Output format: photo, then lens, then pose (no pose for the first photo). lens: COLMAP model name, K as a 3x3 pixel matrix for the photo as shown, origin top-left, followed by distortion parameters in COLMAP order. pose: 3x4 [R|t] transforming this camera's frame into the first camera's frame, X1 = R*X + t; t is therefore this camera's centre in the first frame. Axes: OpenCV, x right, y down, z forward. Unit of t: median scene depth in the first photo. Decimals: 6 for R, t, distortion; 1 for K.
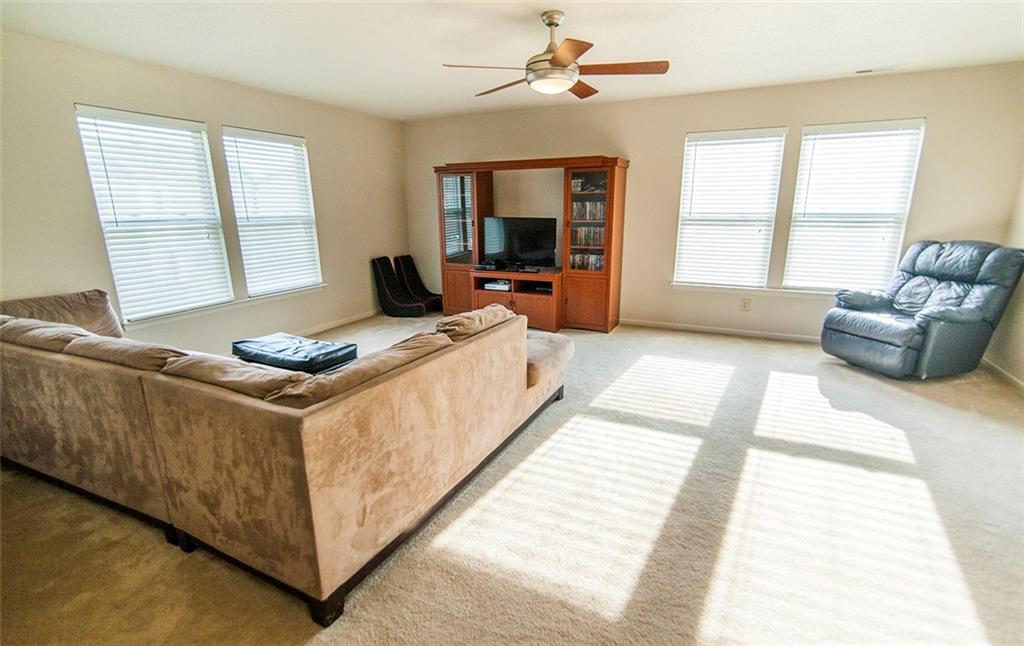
lens RADIAL K [[474.0, 0, 514.9], [0, 474.0, 334.5], [0, 0, 1]] dist [-0.002377, -0.000307]
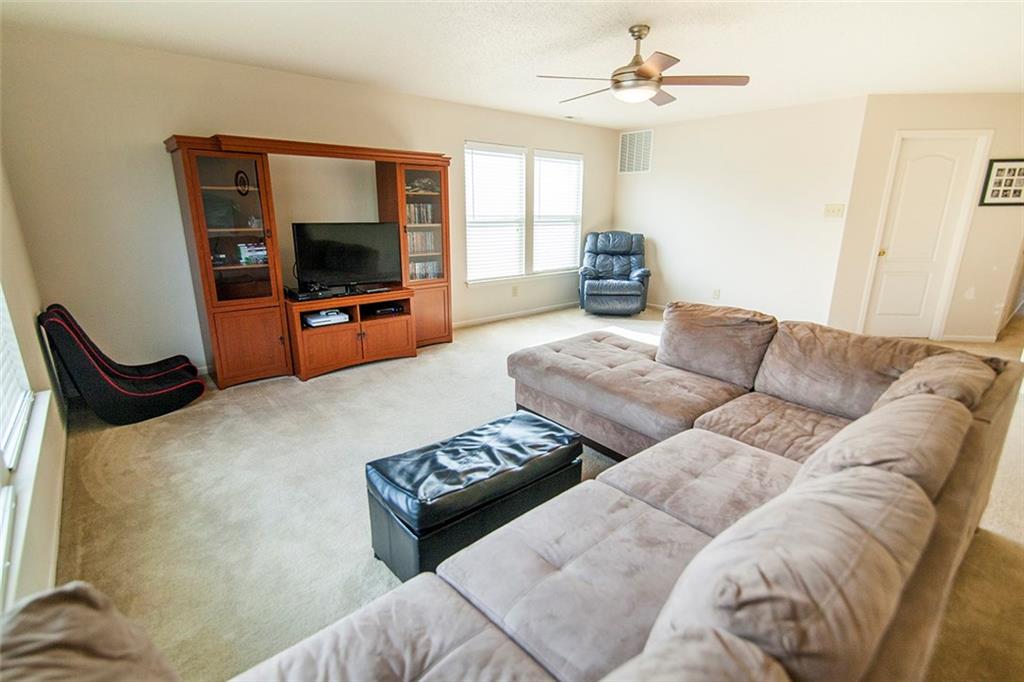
lens RADIAL K [[484.1, 0, 512.0], [0, 484.1, 341.0], [0, 0, 1]] dist [0.000587, 0.000007]
pose [[0.402898, -0.231560, 0.885468, -0.668012], [0.233862, 0.961396, 0.145006, -0.127090], [-0.884862, 0.148655, 0.441498, 0.499258]]
